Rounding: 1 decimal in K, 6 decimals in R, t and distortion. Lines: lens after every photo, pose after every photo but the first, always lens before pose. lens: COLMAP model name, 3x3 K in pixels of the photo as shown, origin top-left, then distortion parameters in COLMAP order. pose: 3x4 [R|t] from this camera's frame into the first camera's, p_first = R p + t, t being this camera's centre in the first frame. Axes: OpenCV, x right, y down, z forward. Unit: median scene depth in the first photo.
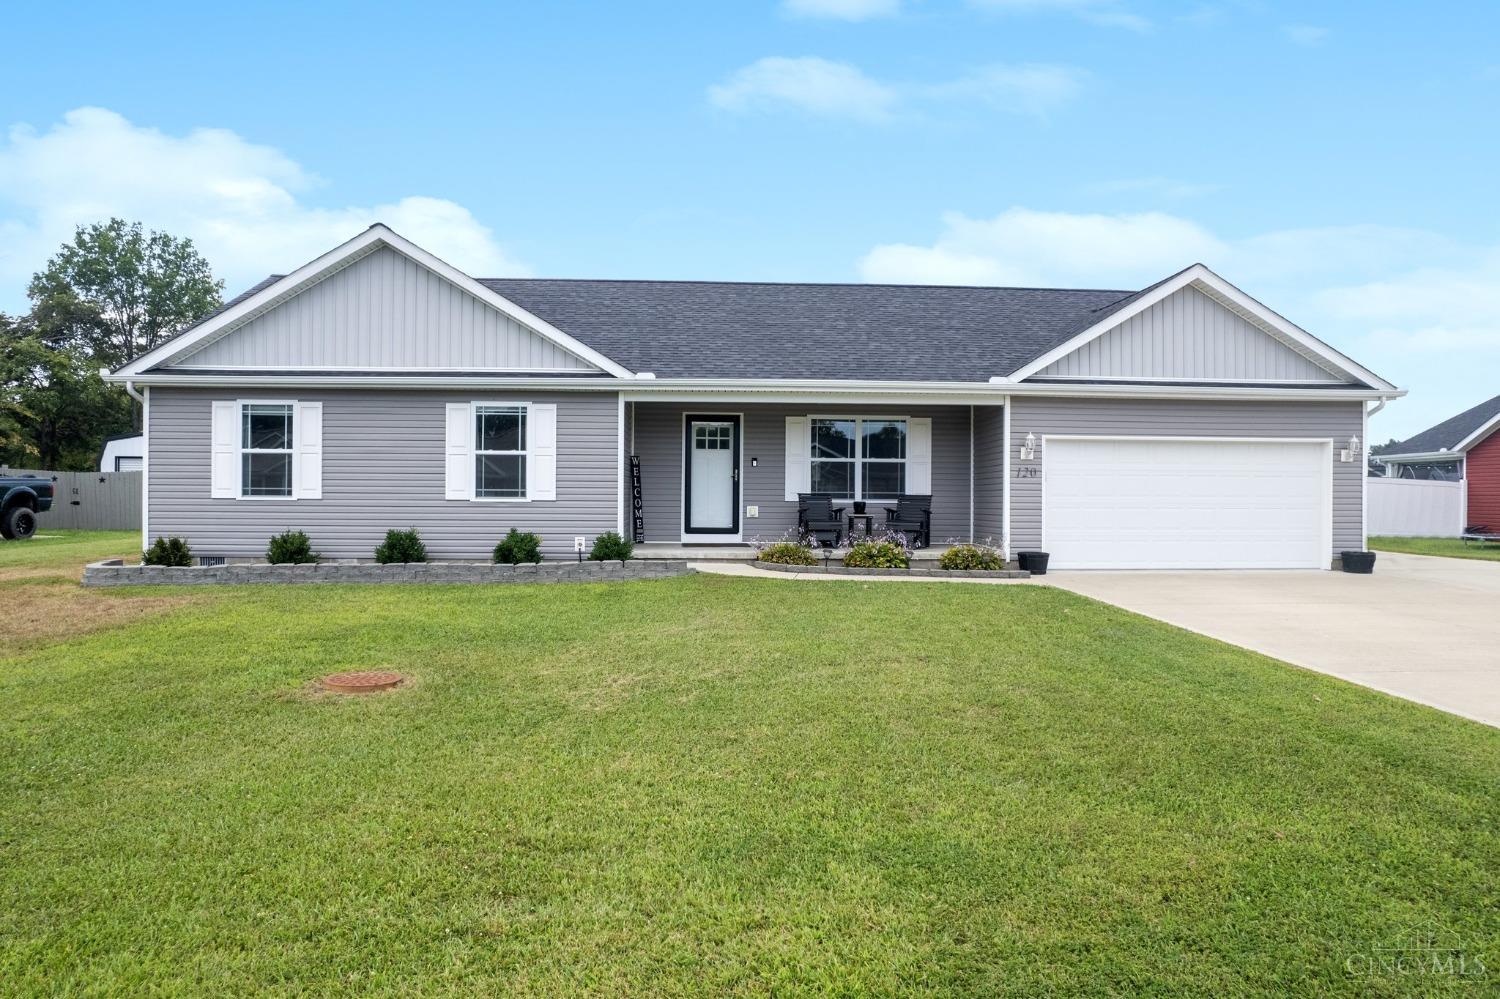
lens RADIAL K [[956.6, 0, 750.0], [0, 956.6, 499.5], [0, 0, 1]] dist [-0.112110, 0.099149]
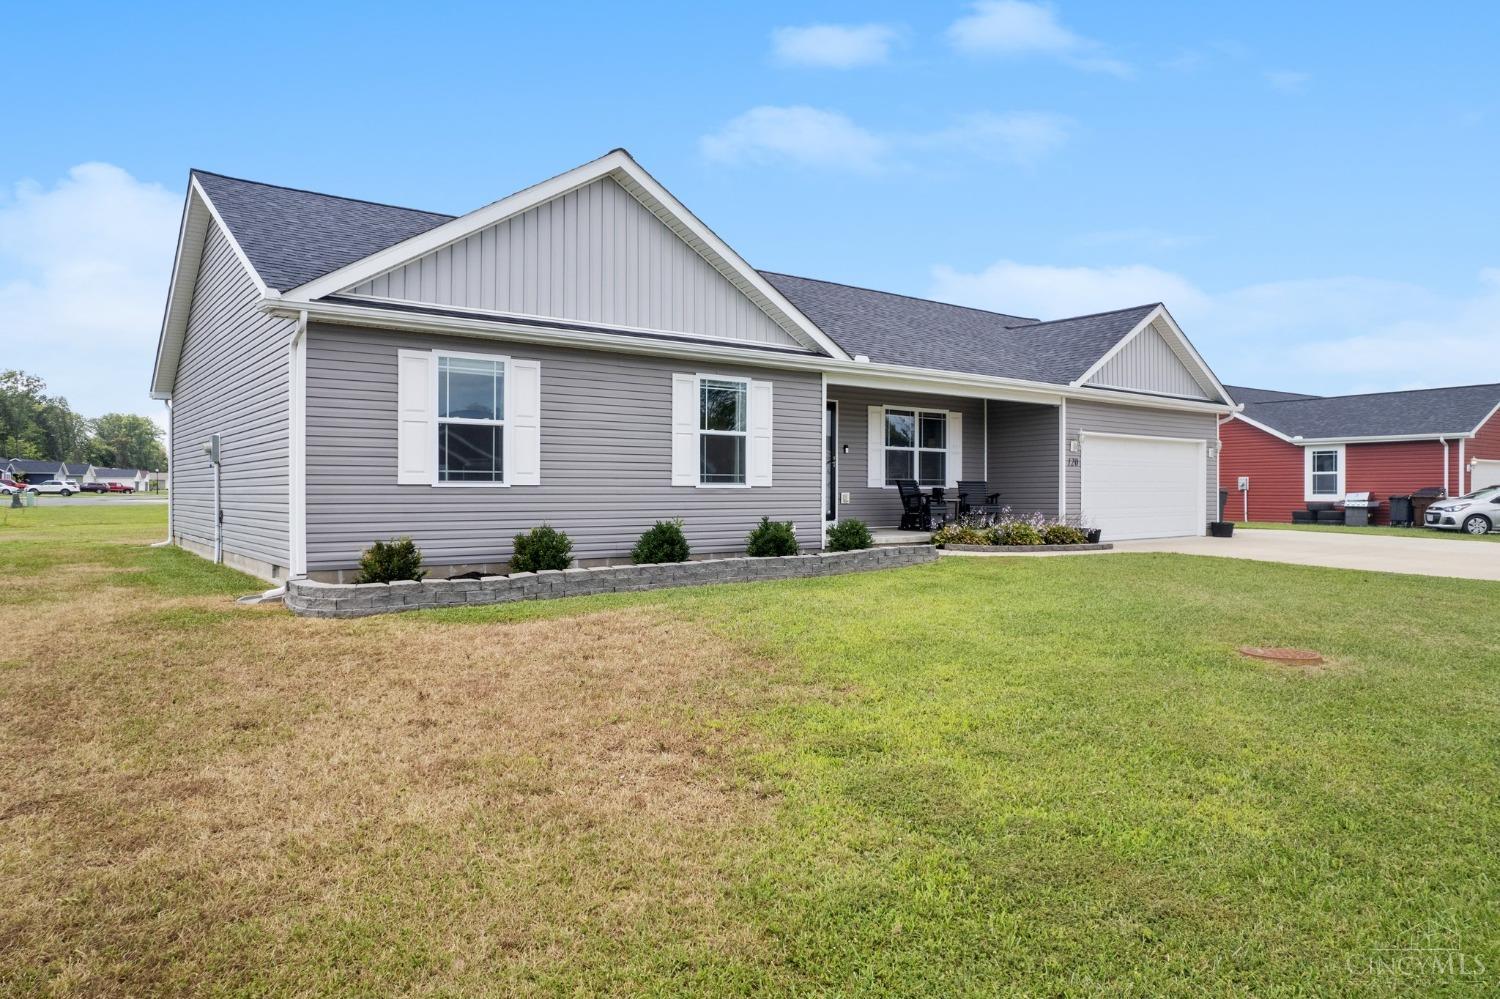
lens RADIAL K [[956.6, 0, 750.0], [0, 956.6, 499.5], [0, 0, 1]] dist [-0.112110, 0.099149]
pose [[0.834205, -0.010270, 0.551358, -0.710684], [0.005889, 0.999935, 0.009714, 0.004345], [-0.551422, -0.004857, 0.834212, 0.231777]]
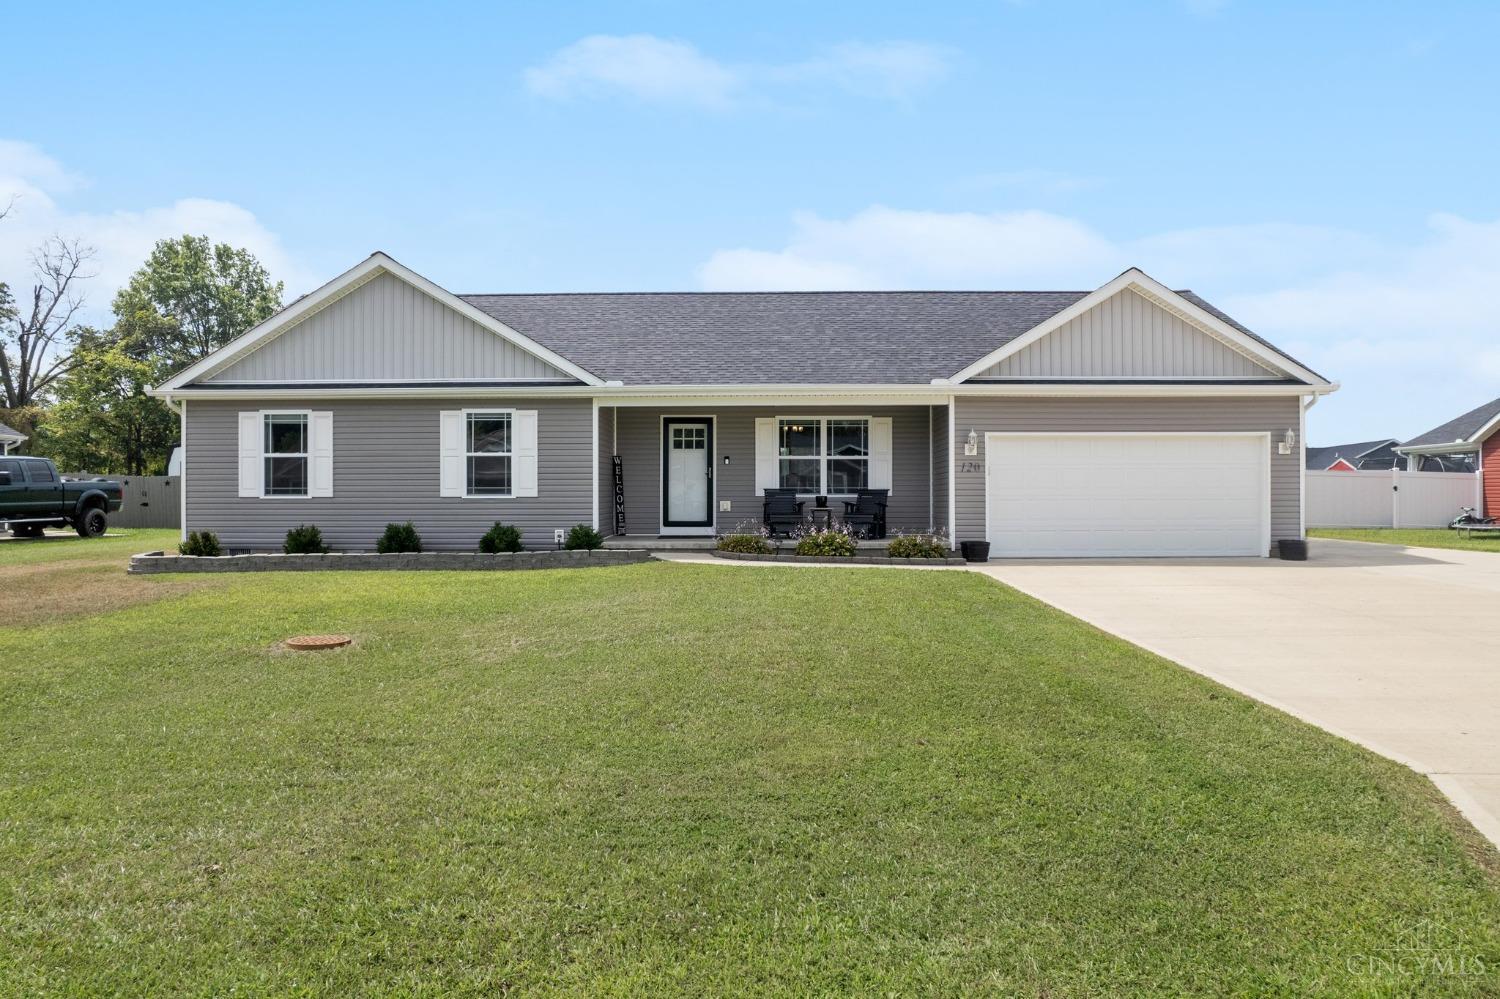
lens RADIAL K [[956.6, 0, 750.0], [0, 956.6, 499.5], [0, 0, 1]] dist [-0.112110, 0.099149]
pose [[0.997841, -0.007800, -0.065218, 0.112694], [0.007885, 0.999968, 0.001038, 0.004804], [0.065208, -0.001550, 0.997870, -0.091100]]
